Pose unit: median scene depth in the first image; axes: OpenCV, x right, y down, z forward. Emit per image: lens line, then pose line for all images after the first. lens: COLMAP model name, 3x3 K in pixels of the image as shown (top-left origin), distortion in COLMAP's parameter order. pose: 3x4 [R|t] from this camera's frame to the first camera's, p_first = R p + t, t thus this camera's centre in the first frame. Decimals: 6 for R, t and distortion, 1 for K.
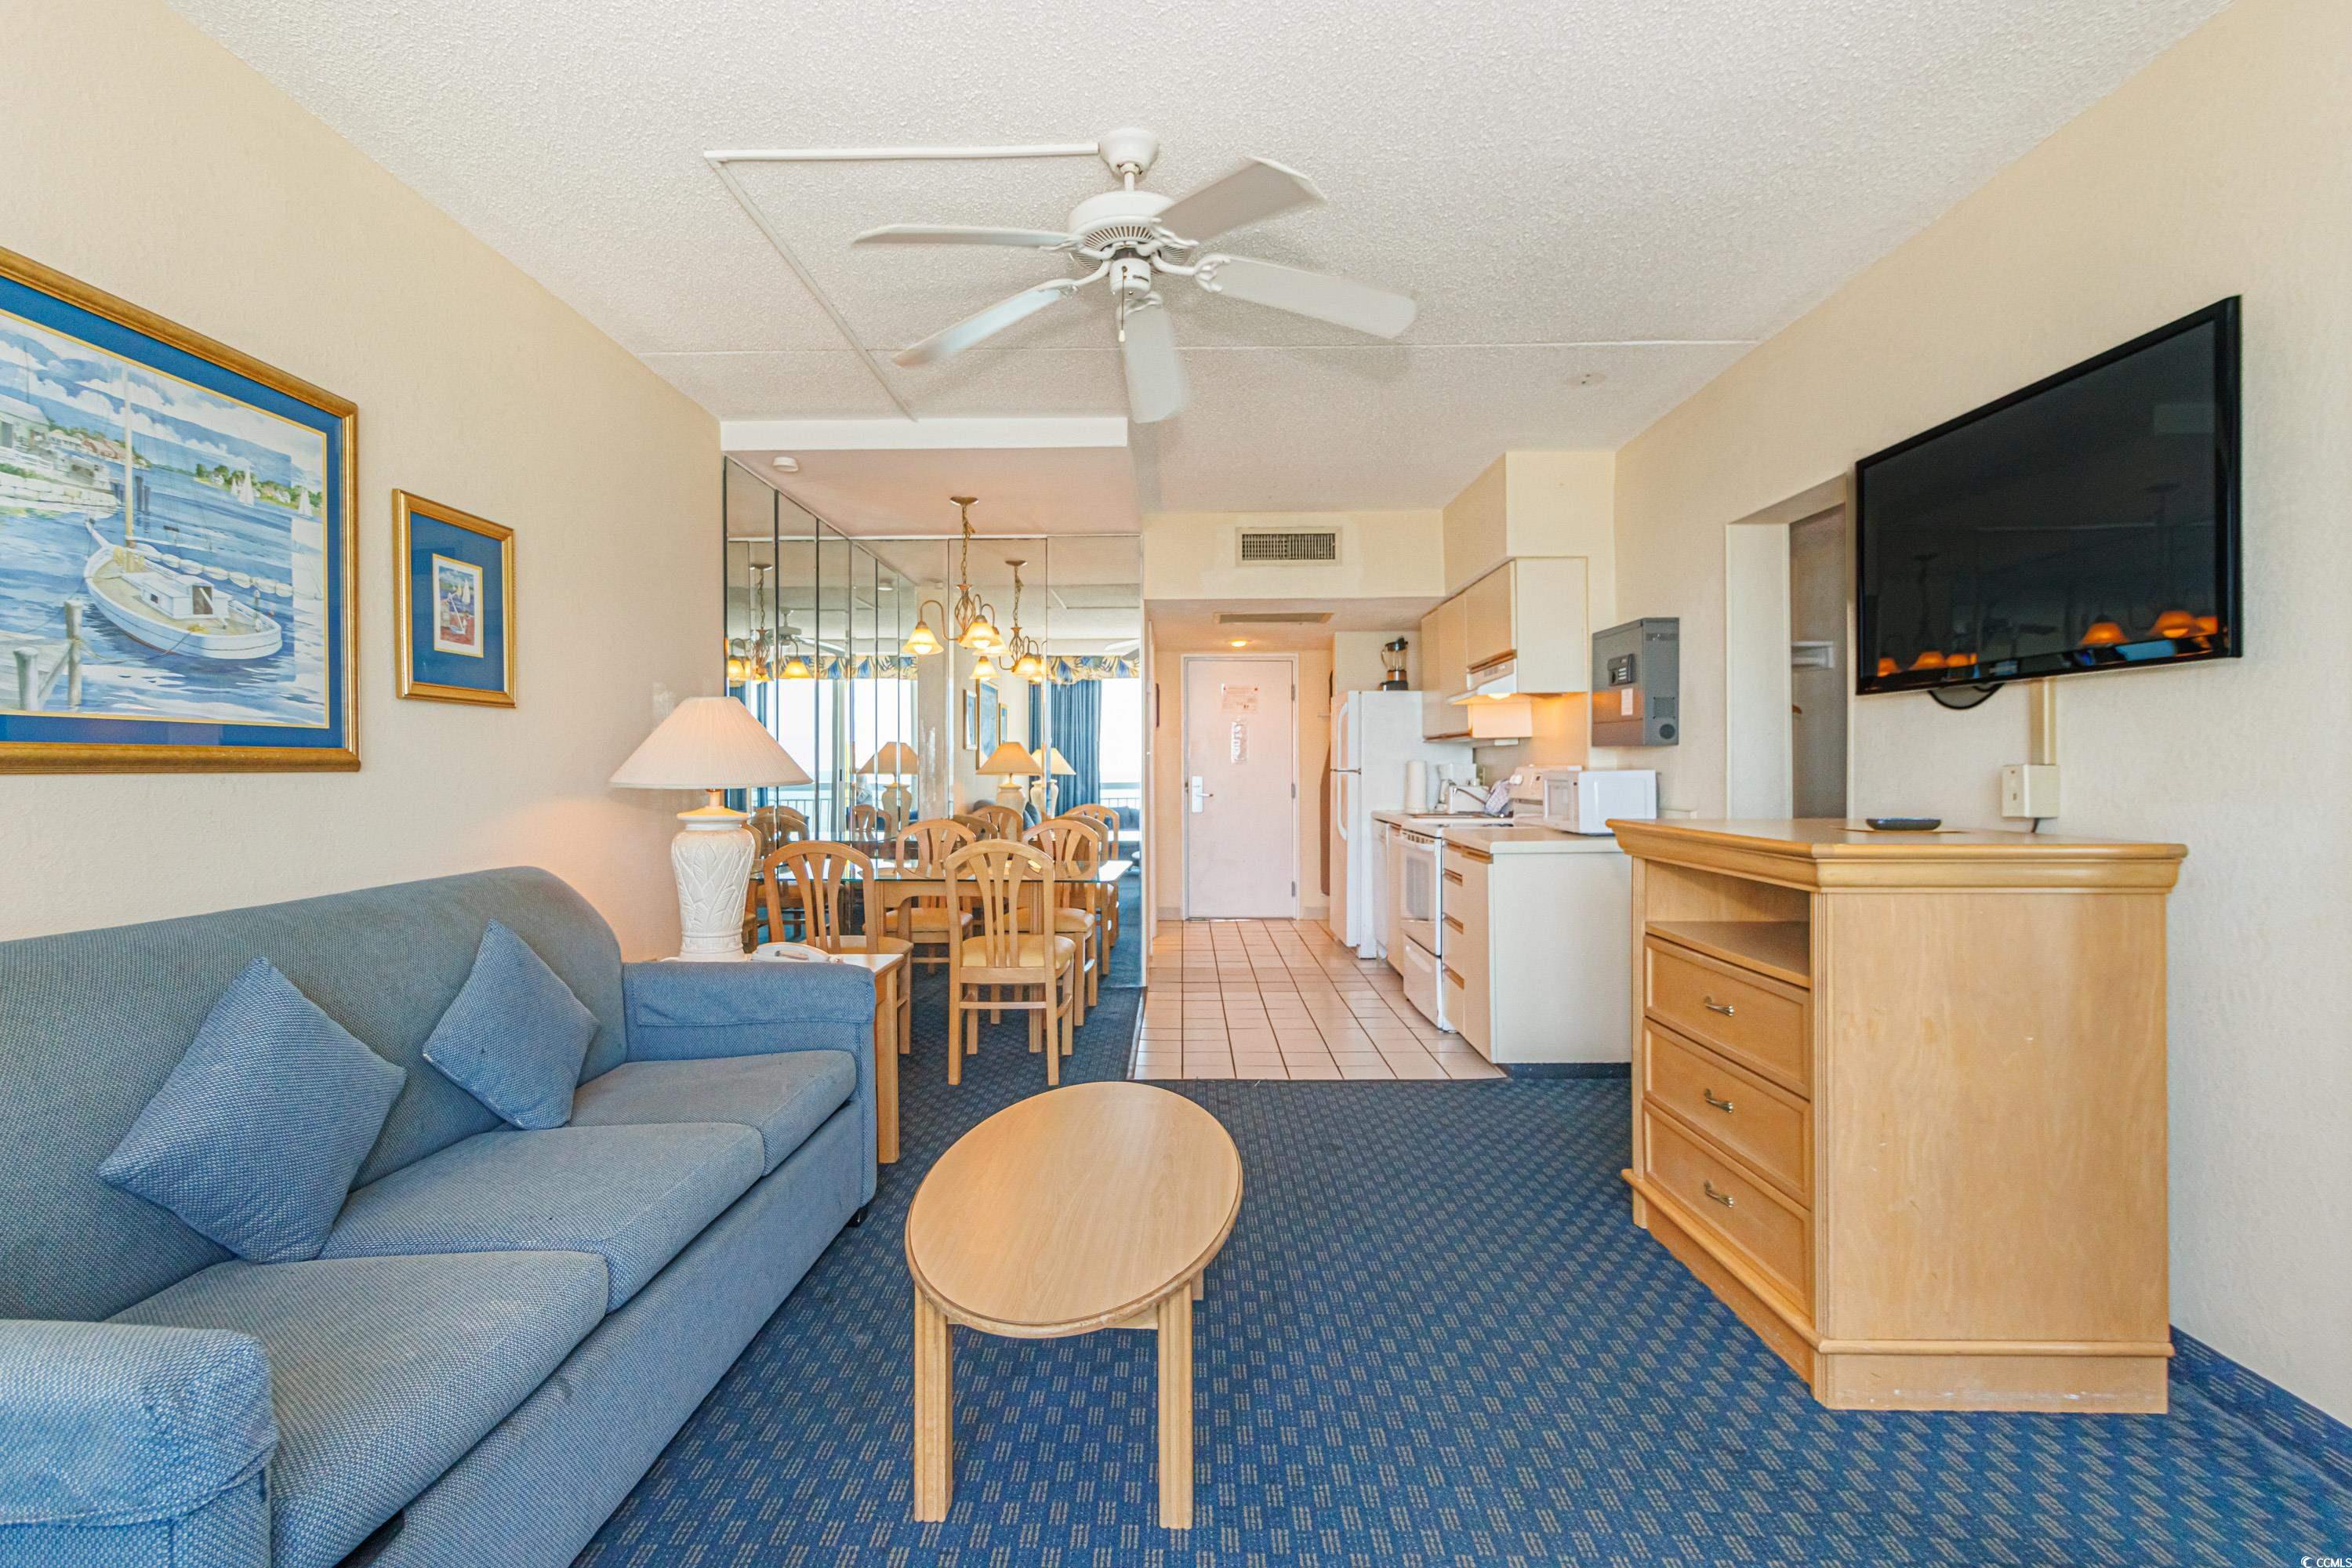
lens RADIAL K [[1081.7, 0, 1157.7], [0, 1081.7, 765.5], [0, 0, 1]] dist [0.005408, -0.000015]
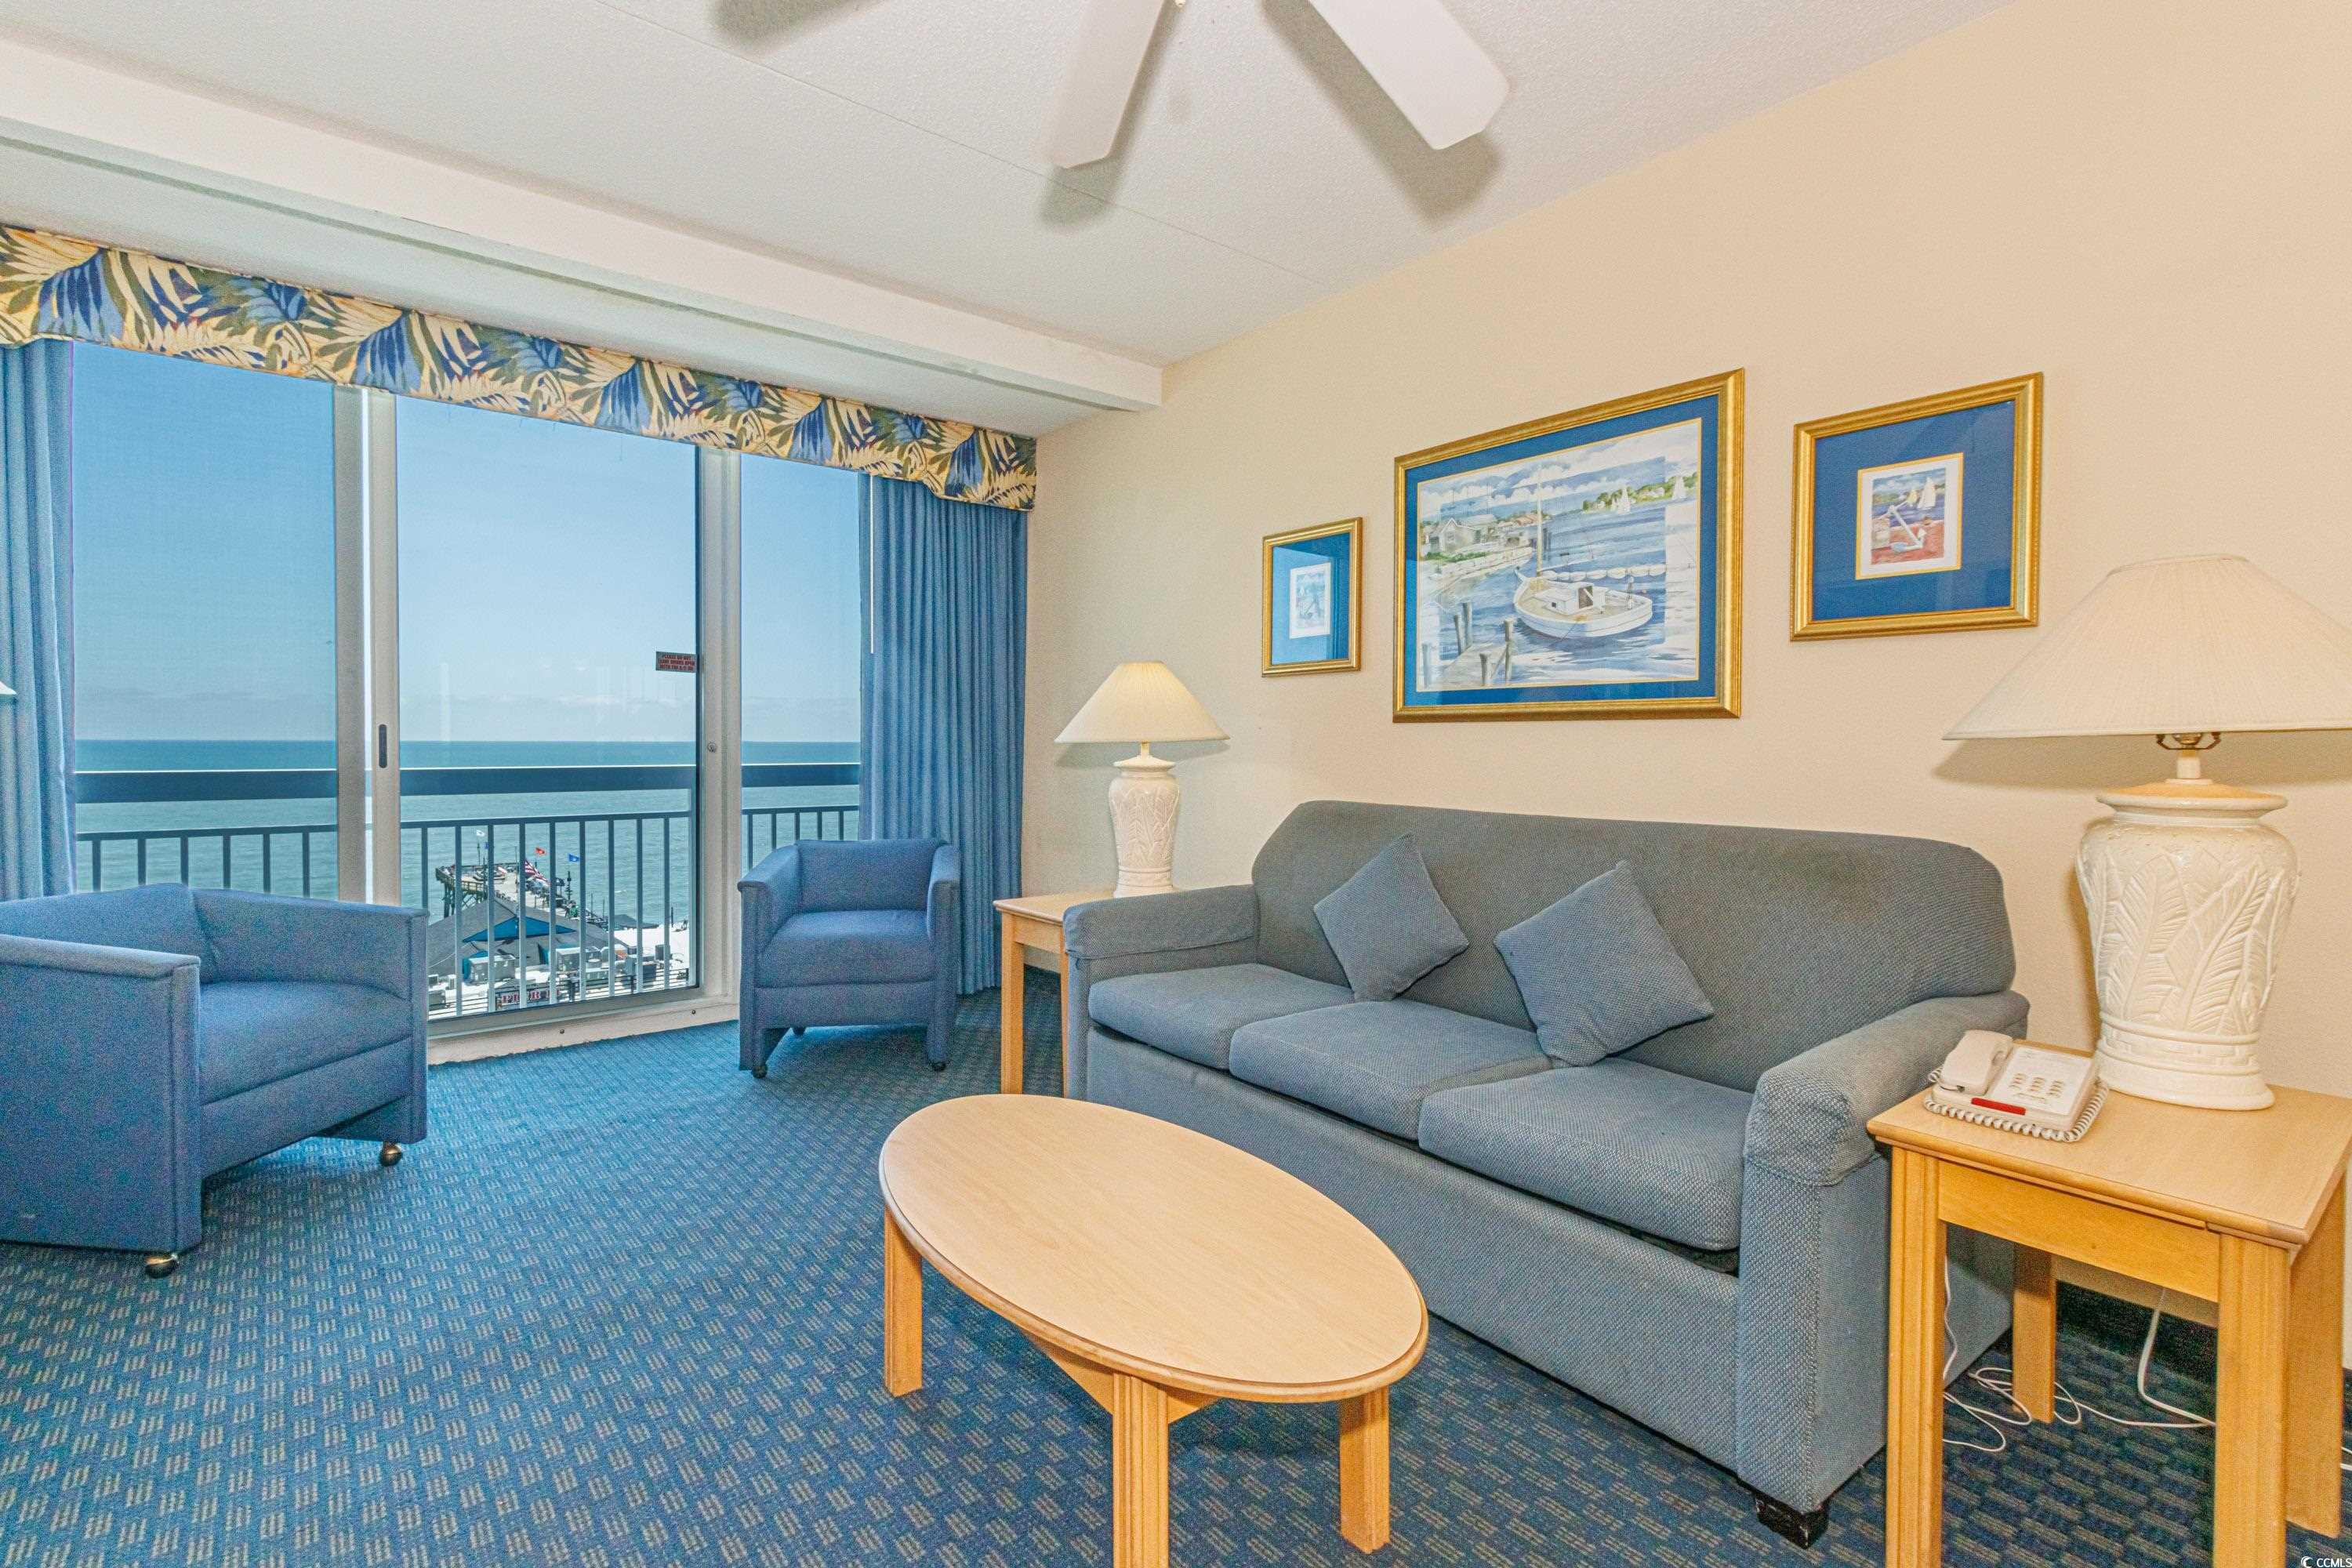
lens RADIAL K [[1081.7, 0, 1170.5], [0, 1081.7, 759.5], [0, 0, 1]] dist [0.005408, -0.000015]
pose [[-0.771164, 0.016565, -0.636422, 0.359151], [0.000573, 0.999679, 0.025326, 0.018896], [0.636637, 0.019166, -0.770926, 1.440019]]
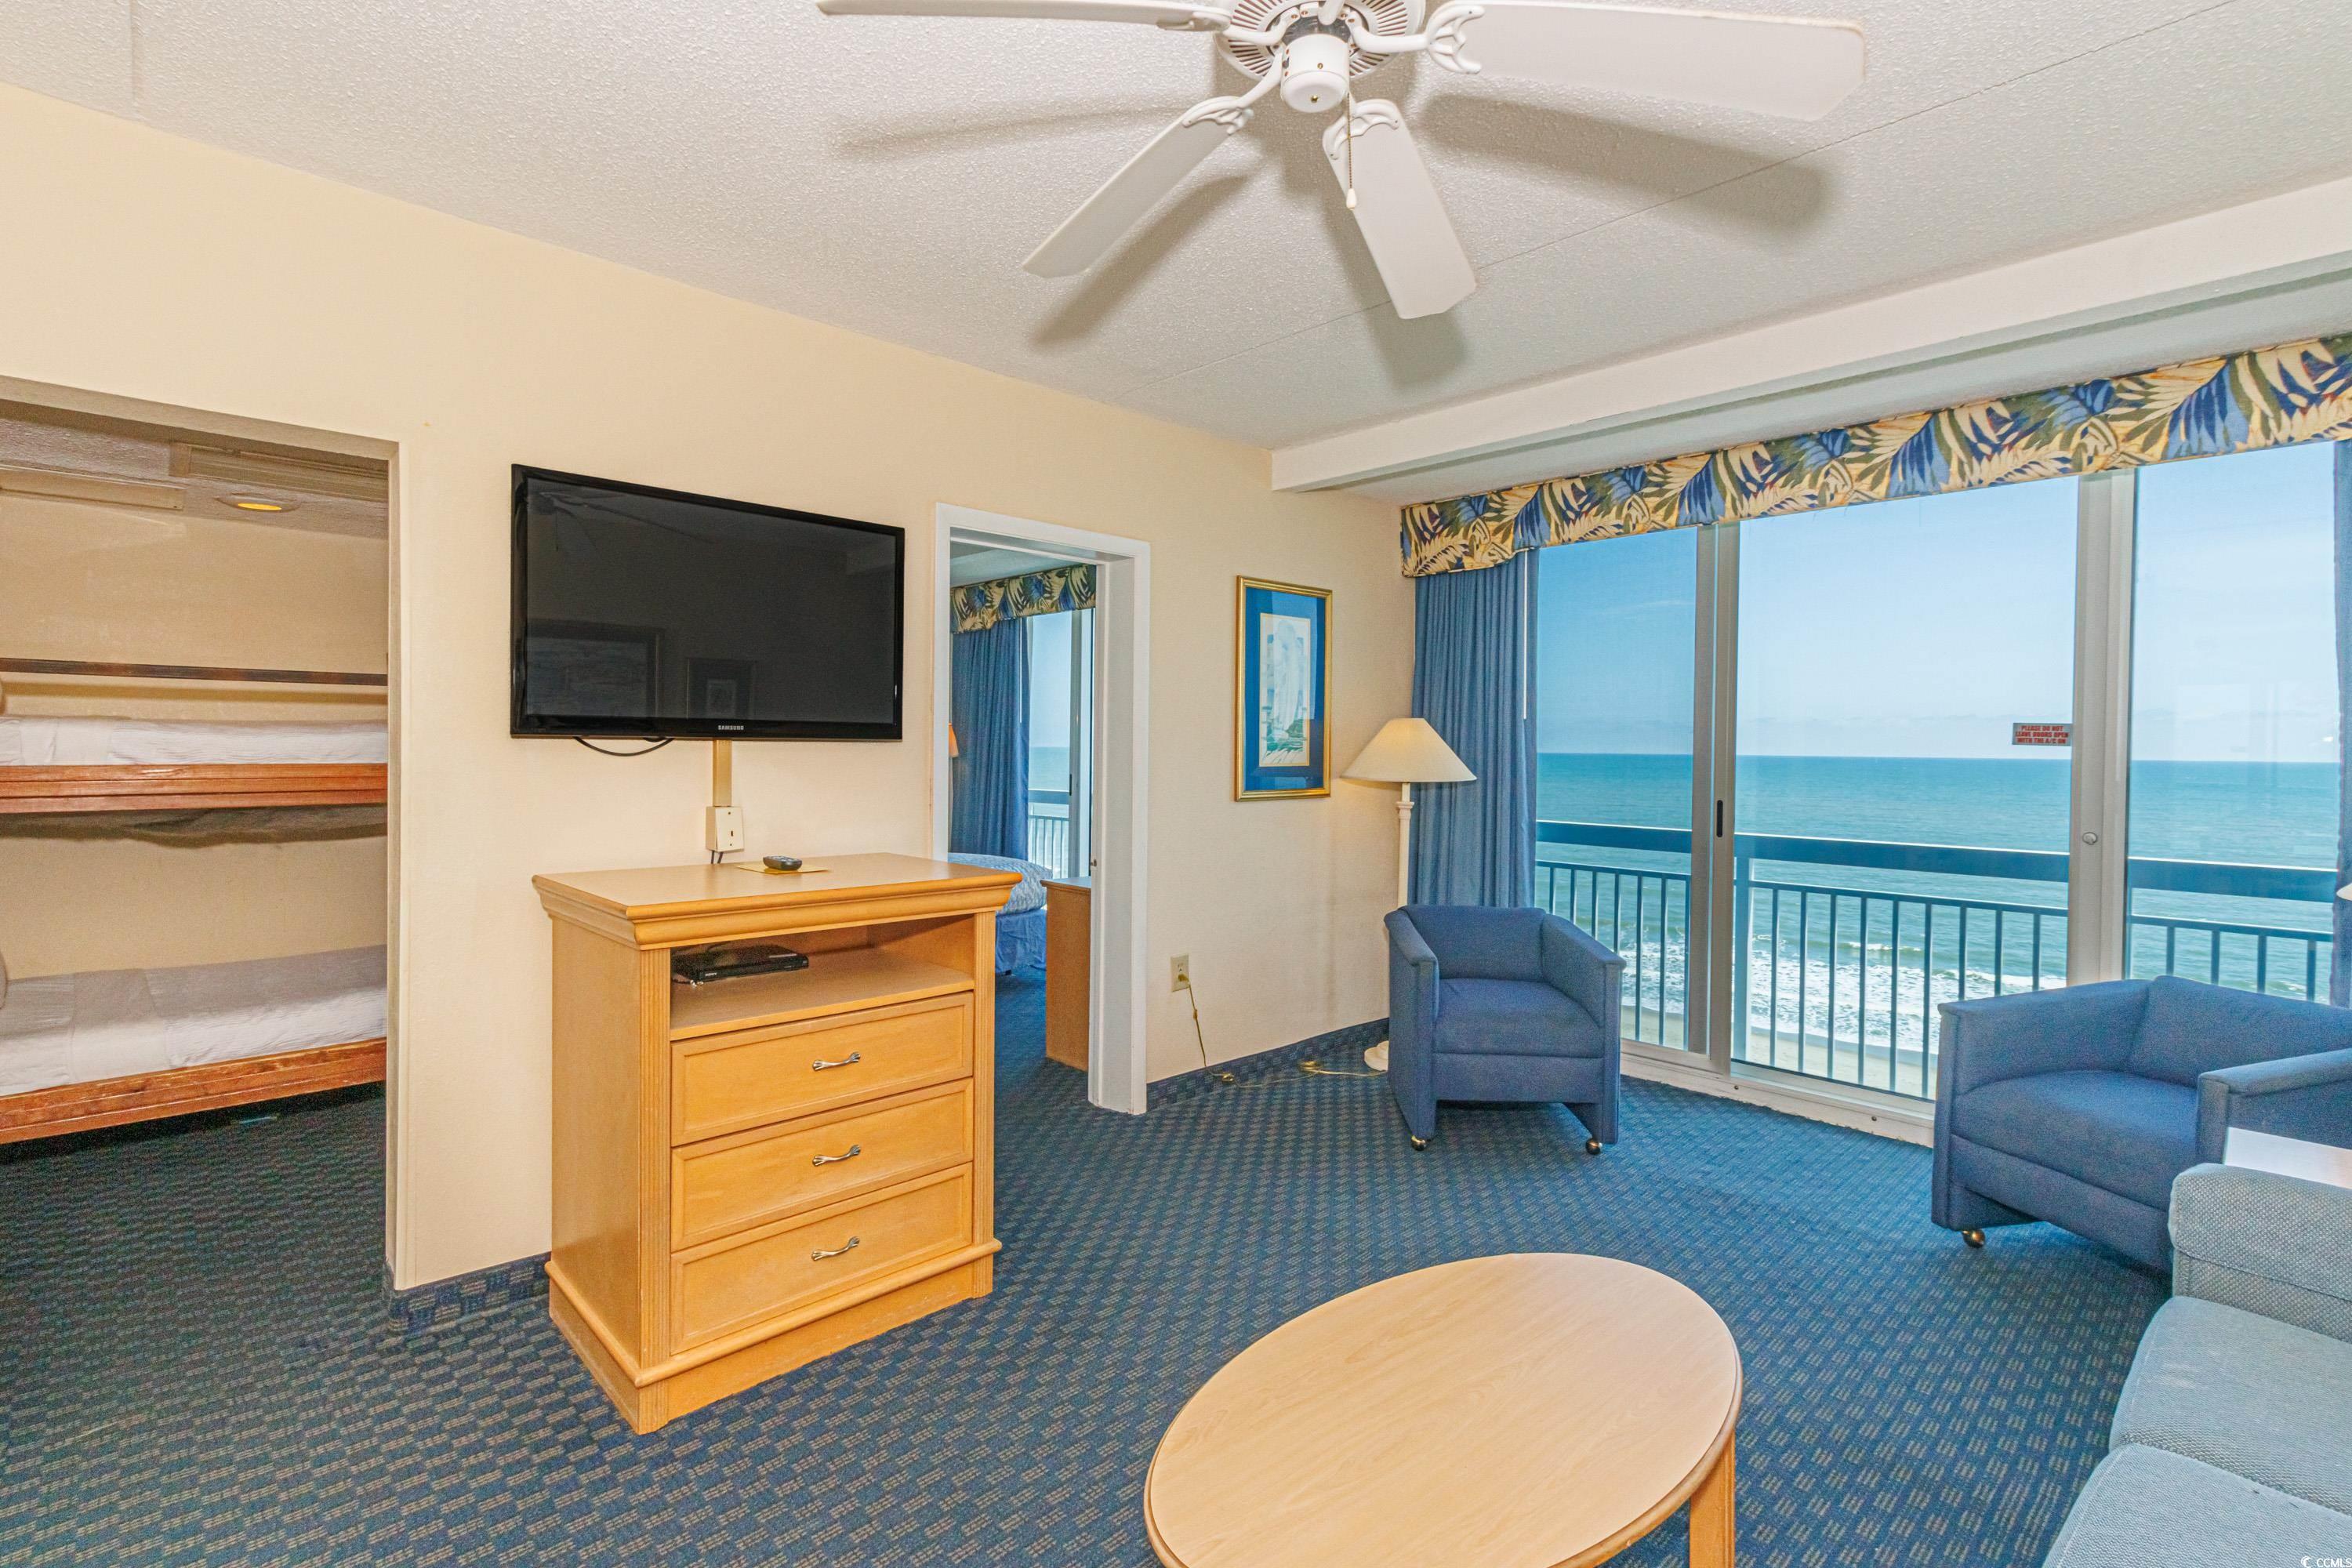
lens RADIAL K [[1081.7, 0, 1161.2], [0, 1081.7, 747.0], [0, 0, 1]] dist [0.005408, -0.000015]
pose [[-0.687506, -0.002354, 0.726174, -0.416478], [-0.005575, 0.999982, -0.002037, -0.069172], [-0.726157, -0.005449, -0.687507, 1.468875]]
